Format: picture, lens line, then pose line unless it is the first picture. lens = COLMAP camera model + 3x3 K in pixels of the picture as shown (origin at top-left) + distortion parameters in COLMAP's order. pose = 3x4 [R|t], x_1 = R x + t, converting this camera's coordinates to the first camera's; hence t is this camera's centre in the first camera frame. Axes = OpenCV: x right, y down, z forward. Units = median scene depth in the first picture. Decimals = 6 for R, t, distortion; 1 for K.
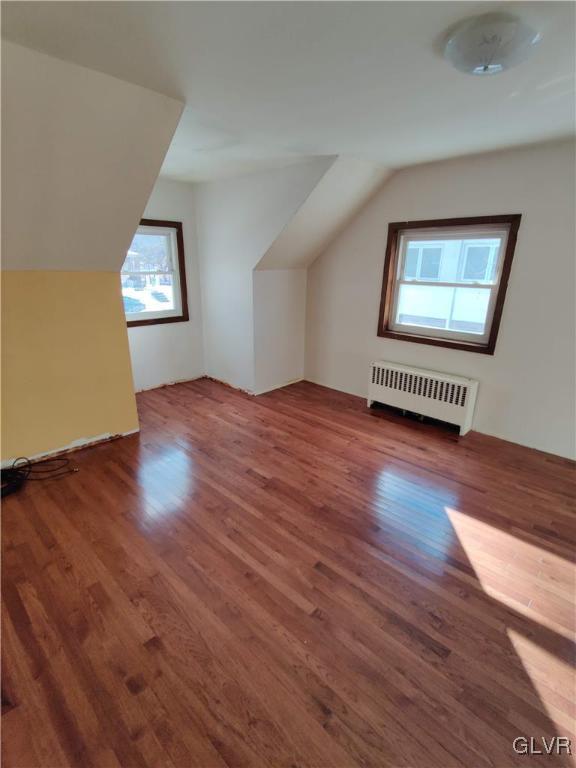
lens RADIAL K [[375.1, 0, 288.6], [0, 375.1, 382.3], [0, 0, 1]] dist [0.003124, 0.000867]
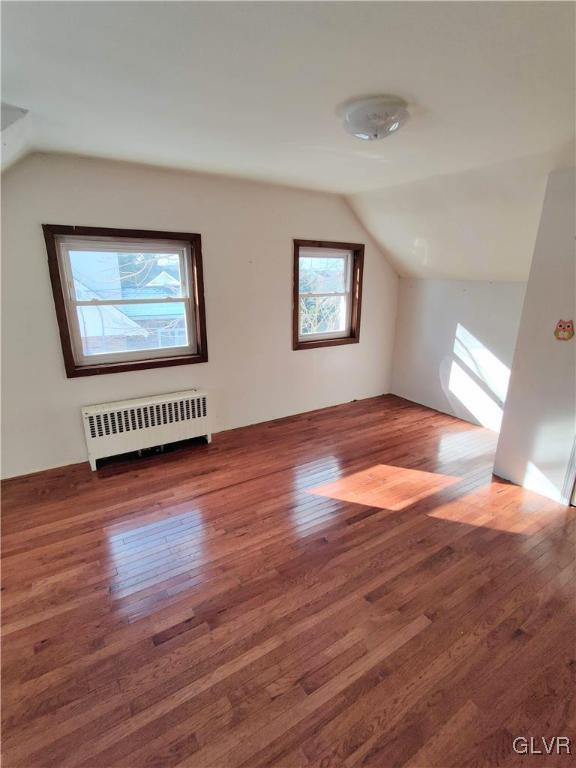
lens RADIAL K [[373.6, 0, 291.6], [0, 373.6, 383.6], [0, 0, 1]] dist [0.002111, -0.000372]
pose [[0.236527, -0.286929, 0.928292, -0.485386], [0.293509, 0.931868, 0.213249, -0.200908], [-0.926233, 0.222023, 0.304628, 0.535397]]
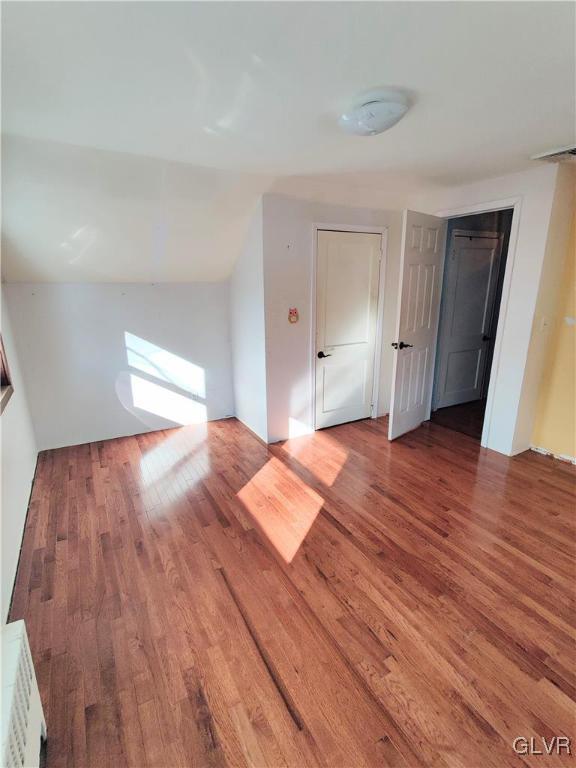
lens RADIAL K [[372.2, 0, 287.7], [0, 372.2, 382.2], [0, 0, 1]] dist [0.001496, 0.000228]
pose [[-0.953970, -0.091110, 0.285726, 0.182933], [0.081851, 0.837466, 0.540326, -0.416350], [-0.288515, 0.538842, -0.791460, 1.264401]]
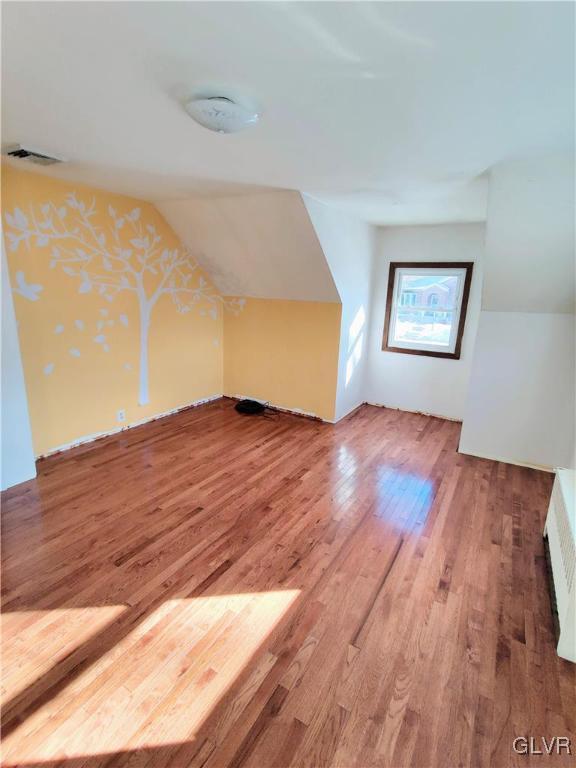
lens RADIAL K [[375.1, 0, 288.6], [0, 375.1, 382.3], [0, 0, 1]] dist [0.003124, 0.000867]
pose [[0.220670, 0.225864, -0.948836, 0.934455], [-0.329050, 0.933025, 0.145573, -0.171484], [0.918167, 0.280091, 0.280211, 0.545143]]
